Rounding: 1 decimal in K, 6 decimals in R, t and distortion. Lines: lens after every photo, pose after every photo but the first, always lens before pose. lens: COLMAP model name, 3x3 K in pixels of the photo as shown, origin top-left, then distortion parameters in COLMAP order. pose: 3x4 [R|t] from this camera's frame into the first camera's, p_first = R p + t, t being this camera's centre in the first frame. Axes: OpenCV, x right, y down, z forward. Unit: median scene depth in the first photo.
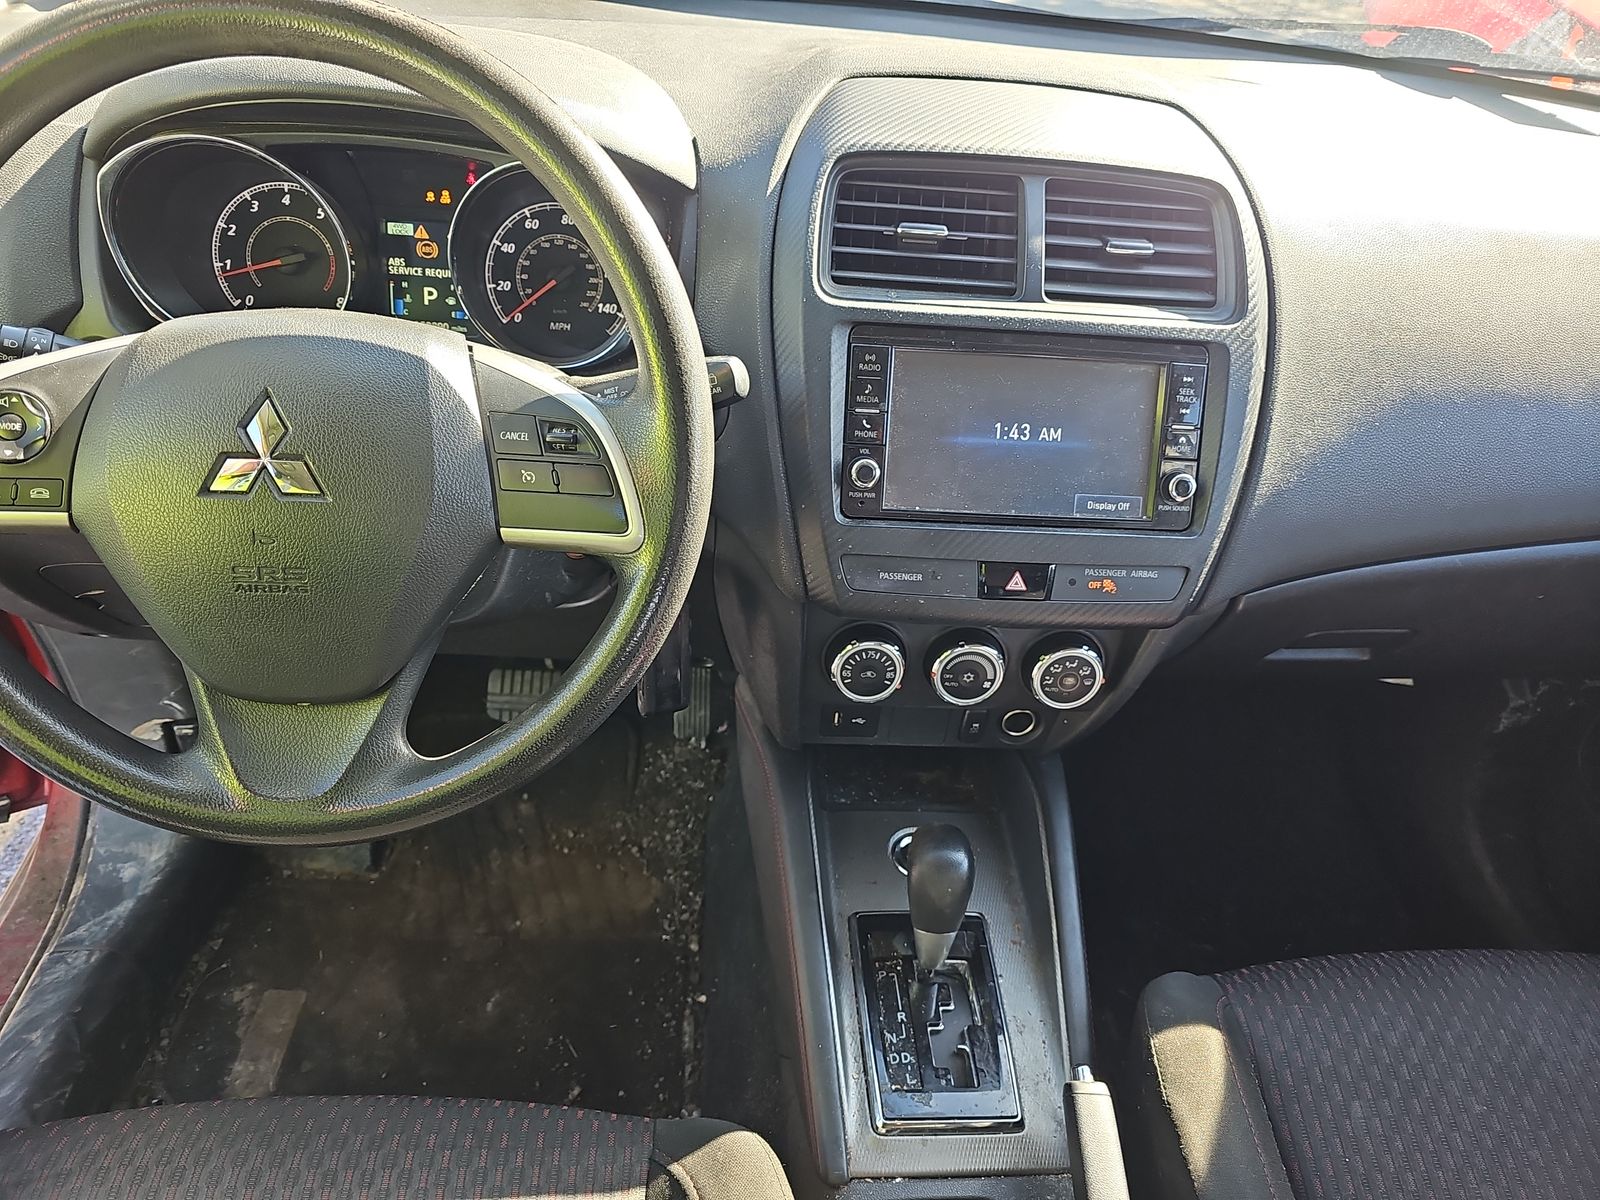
lens RADIAL K [[1019.3, 0, 800.0], [0, 1019.3, 600.0], [0, 0, 1]] dist [0.038582, -0.055065]
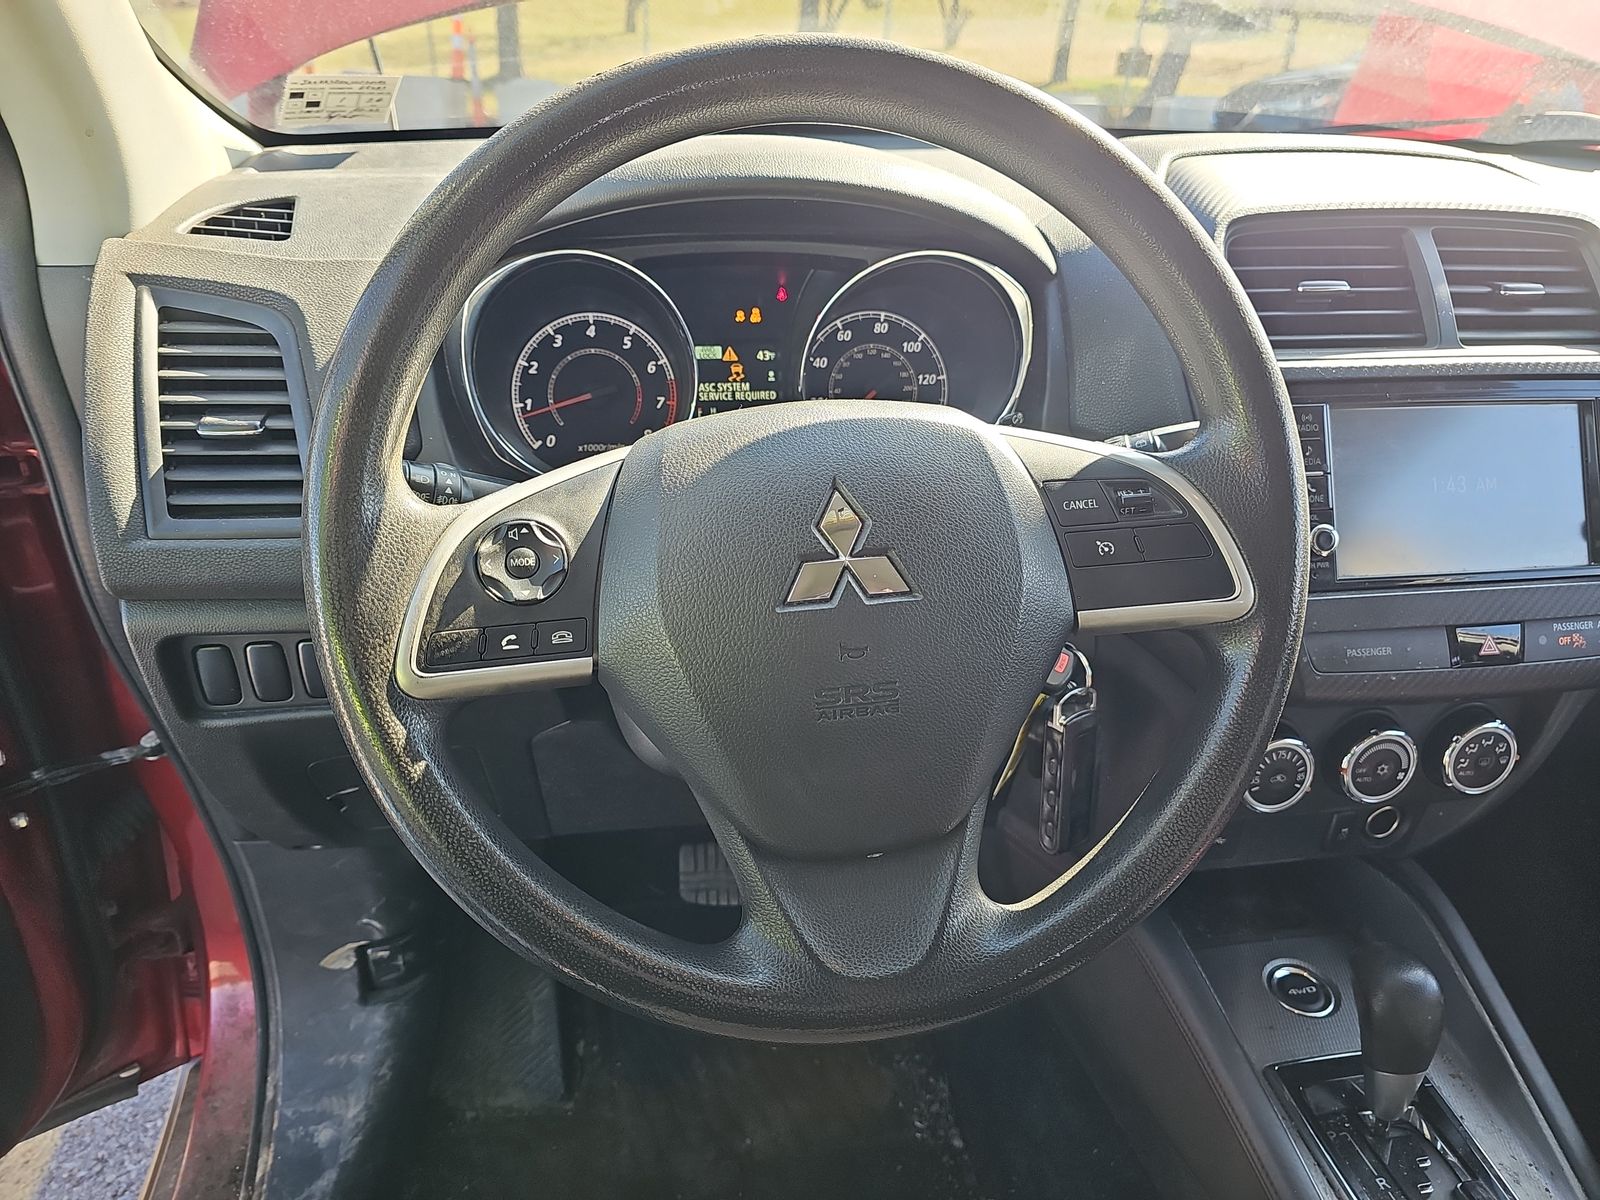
lens RADIAL K [[1026.6, 0, 800.0], [0, 1026.6, 600.0], [0, 0, 1]] dist [0.026081, -0.040619]
pose [[0.992780, -0.103198, 0.061137, -0.380590], [0.111664, 0.981283, -0.156889, 0.014863], [-0.043802, 0.162583, 0.985722, 0.109306]]
